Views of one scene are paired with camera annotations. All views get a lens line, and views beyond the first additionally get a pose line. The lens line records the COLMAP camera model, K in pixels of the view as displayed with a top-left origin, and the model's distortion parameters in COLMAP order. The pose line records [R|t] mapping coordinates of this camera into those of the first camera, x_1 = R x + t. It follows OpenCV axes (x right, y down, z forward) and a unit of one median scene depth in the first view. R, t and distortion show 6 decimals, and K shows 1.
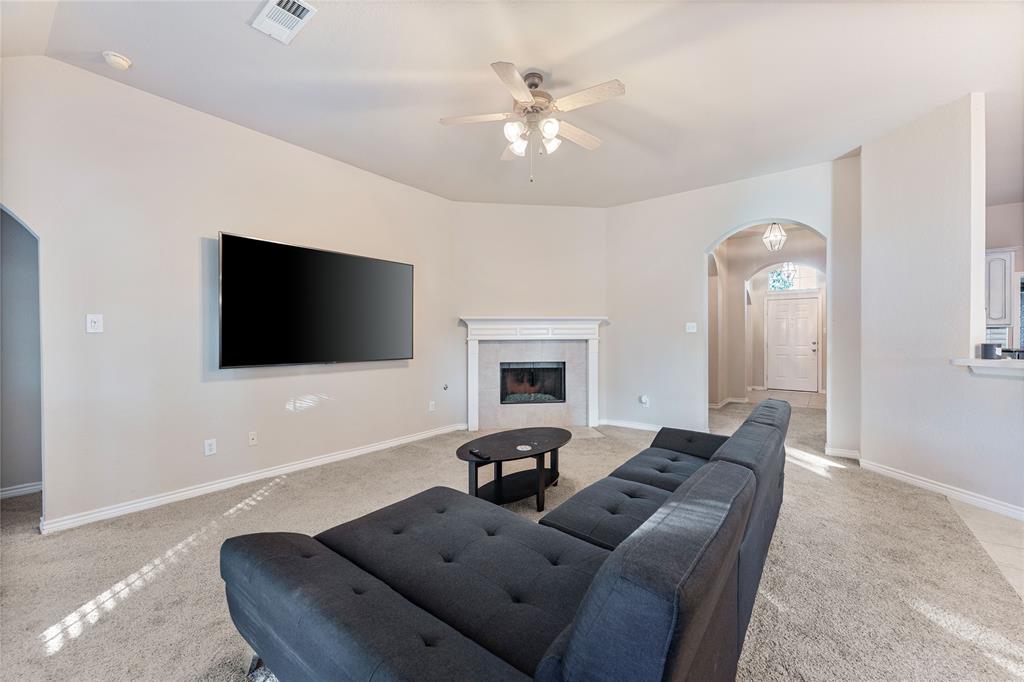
lens RADIAL K [[409.3, 0, 511.6], [0, 409.3, 339.1], [0, 0, 1]] dist [-0.001399, -0.000289]
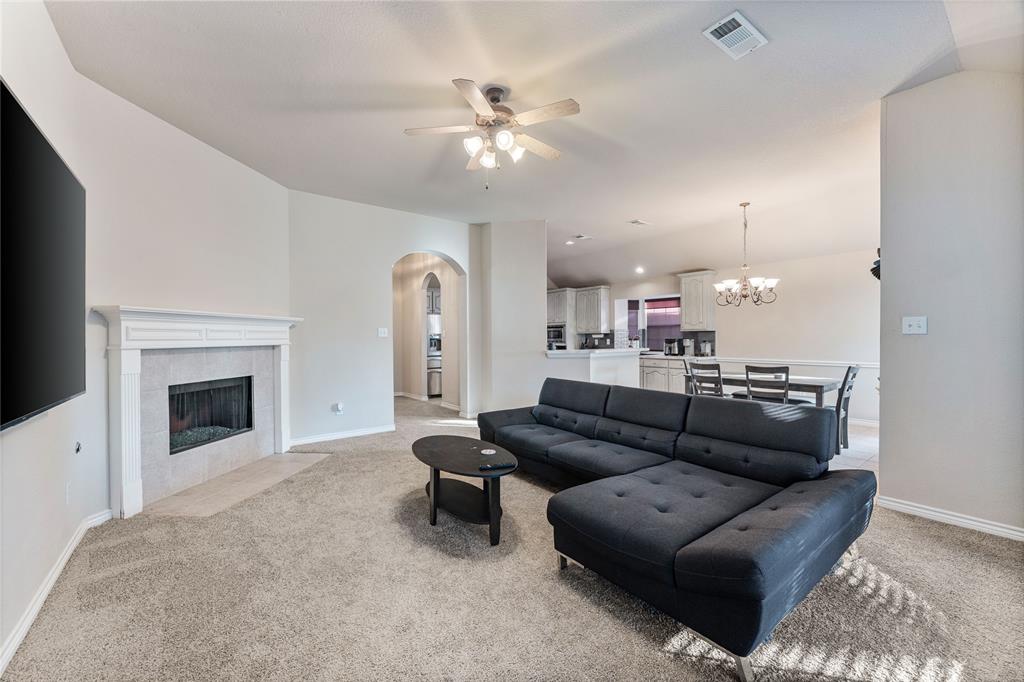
lens RADIAL K [[409.3, 0, 511.6], [0, 409.3, 339.1], [0, 0, 1]] dist [-0.001399, -0.000289]
pose [[0.252841, -0.001677, 0.967506, -0.494328], [0.013444, 0.999908, -0.001780, -0.003809], [-0.967415, 0.013457, 0.252840, 0.364842]]
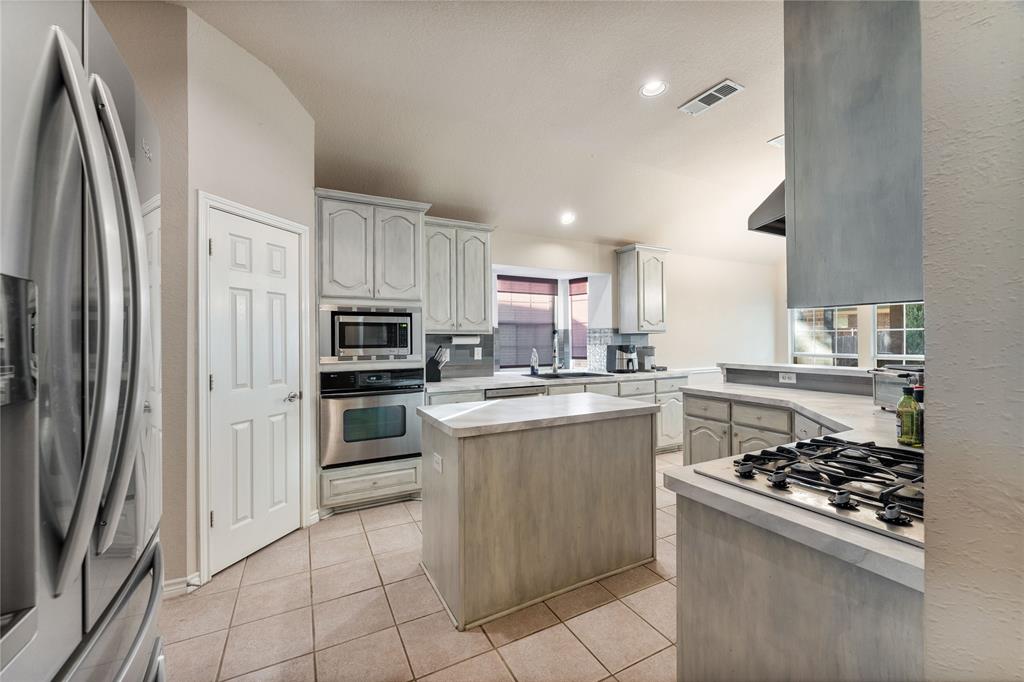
lens RADIAL K [[409.3, 0, 511.6], [0, 409.3, 339.1], [0, 0, 1]] dist [-0.001399, -0.000289]
pose [[-0.905140, 0.009826, 0.425001, 0.869036], [0.011238, 0.999937, 0.000815, -0.017871], [-0.424966, 0.005514, -0.905192, 1.078709]]
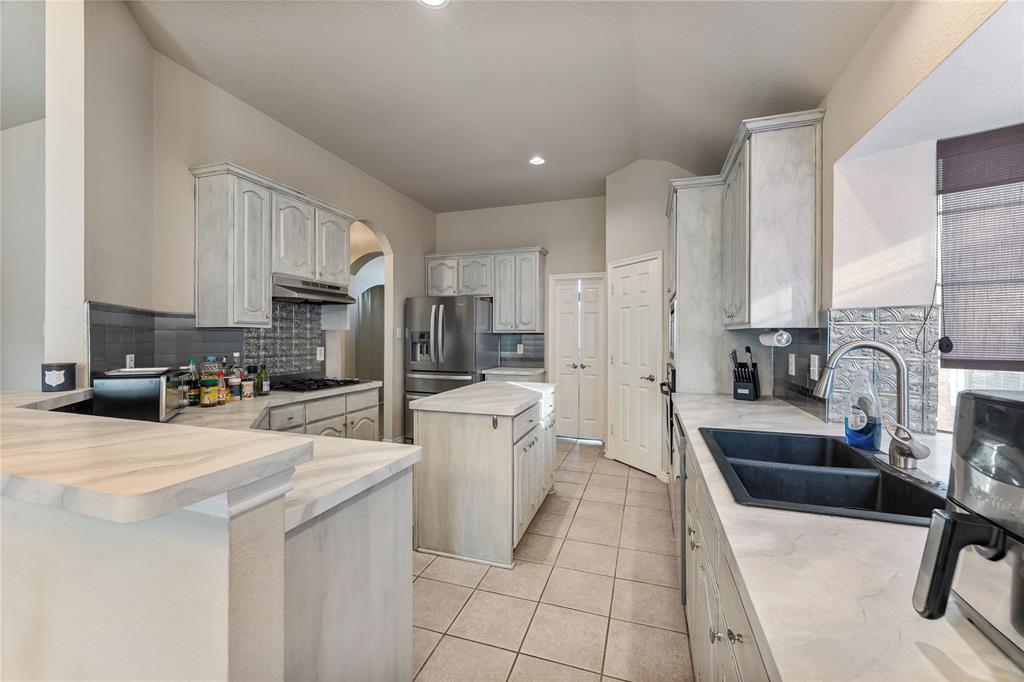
lens RADIAL K [[409.3, 0, 511.6], [0, 409.3, 339.1], [0, 0, 1]] dist [-0.001399, -0.000289]
pose [[0.944923, 0.003909, 0.327270, 0.869668], [-0.003676, 0.999992, -0.001332, -0.014680], [-0.327273, 0.000056, 0.944930, 0.143254]]
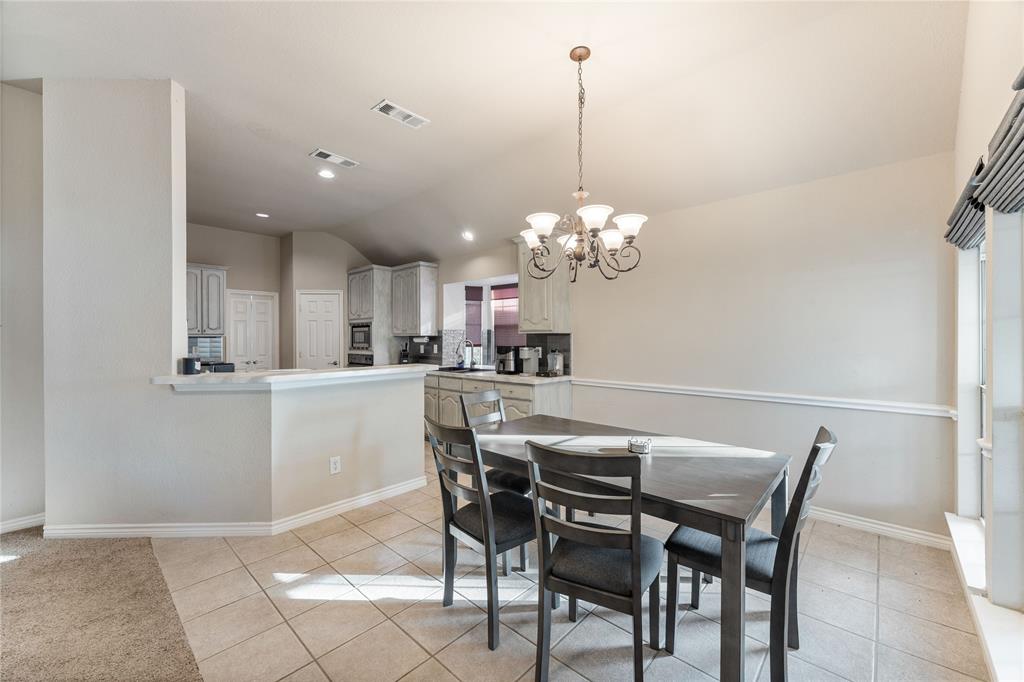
lens RADIAL K [[409.3, 0, 511.6], [0, 409.3, 339.1], [0, 0, 1]] dist [-0.001399, -0.000289]
pose [[0.092912, 0.002299, 0.995672, 0.165325], [0.009021, 0.999954, -0.003151, -0.011790], [-0.995633, 0.009275, 0.092887, 0.096659]]
